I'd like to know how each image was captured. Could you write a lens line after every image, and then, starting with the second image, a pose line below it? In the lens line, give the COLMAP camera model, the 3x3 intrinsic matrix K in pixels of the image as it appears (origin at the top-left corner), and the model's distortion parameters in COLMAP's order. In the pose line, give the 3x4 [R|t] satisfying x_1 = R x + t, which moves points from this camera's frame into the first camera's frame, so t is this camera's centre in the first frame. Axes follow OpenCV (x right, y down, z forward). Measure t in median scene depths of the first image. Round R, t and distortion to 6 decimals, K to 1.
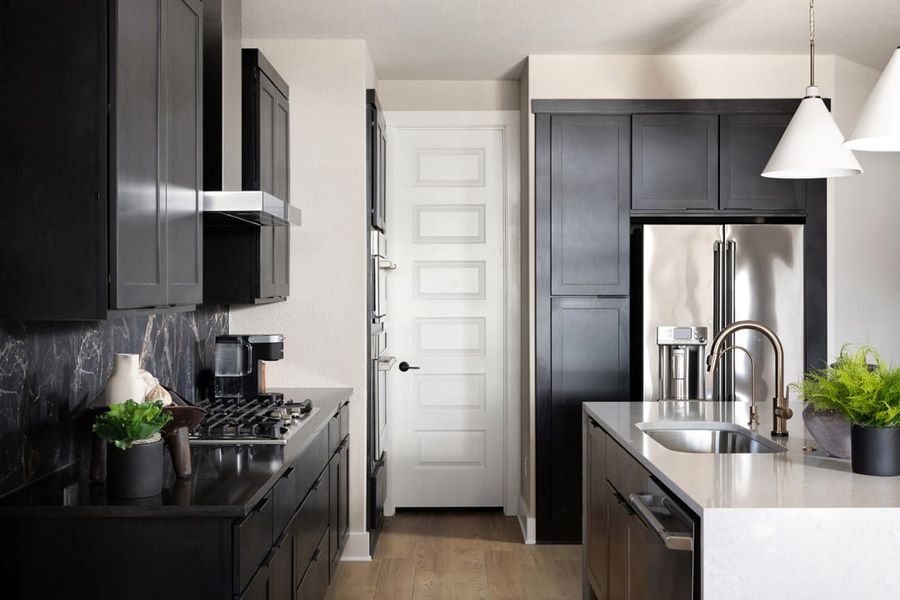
lens RADIAL K [[918.6, 0, 450.0], [0, 918.6, 300.0], [0, 0, 1]] dist [-0.003735, -0.001217]
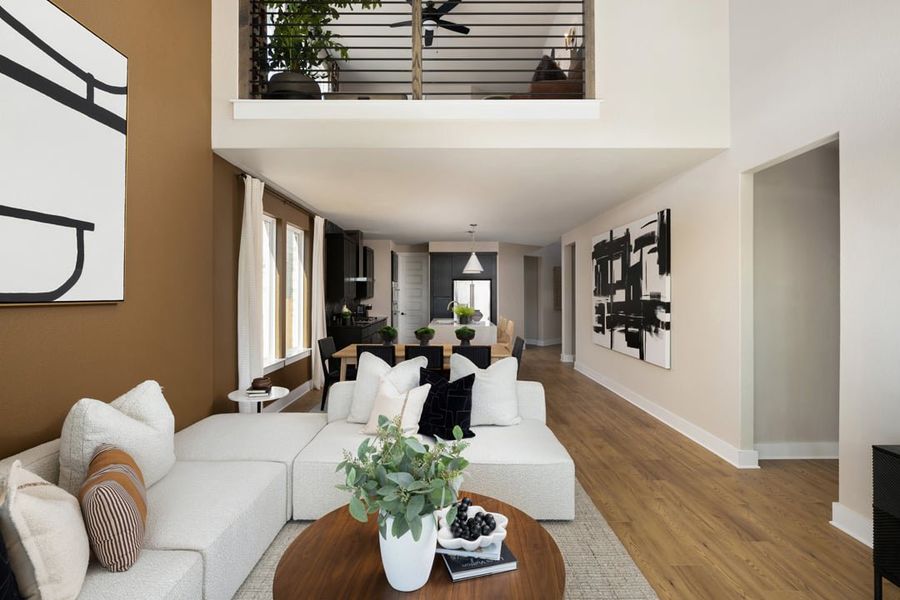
lens RADIAL K [[392.3, 0, 448.0], [0, 392.3, 294.7], [0, 0, 1]] dist [-0.000708, -0.000259]
pose [[0.999866, 0.000539, -0.016336, 0.251123], [-0.000779, 0.999892, -0.014675, 0.016932], [0.016327, 0.014685, 0.999759, -1.045209]]
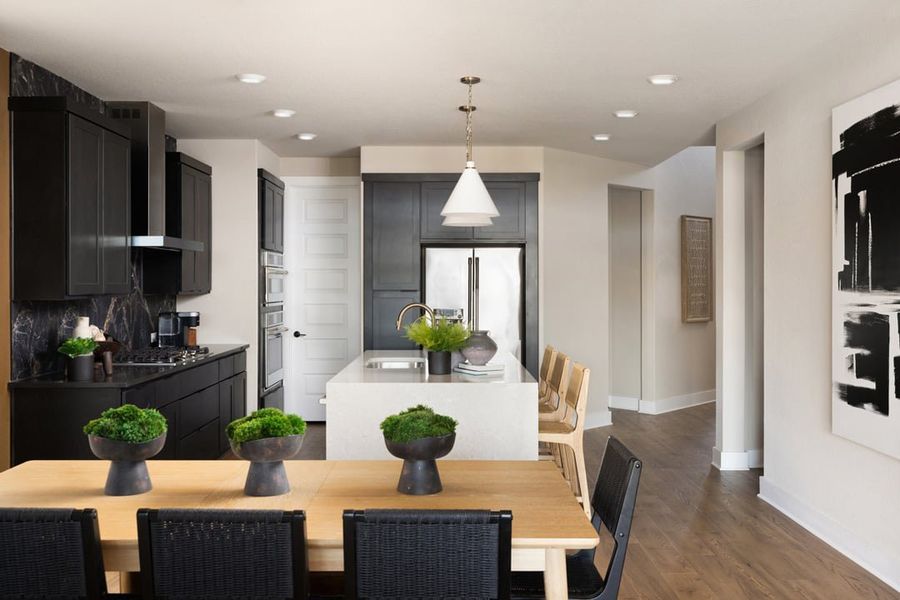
lens RADIAL K [[757.5, 0, 450.0], [0, 757.5, 300.0], [0, 0, 1]] dist [-0.009577, -0.002397]
pose [[0.999969, 0.000093, -0.007852, 0.313782], [-0.000050, 0.999985, 0.005516, 0.006634], [0.007852, -0.005516, 0.999954, -0.450745]]
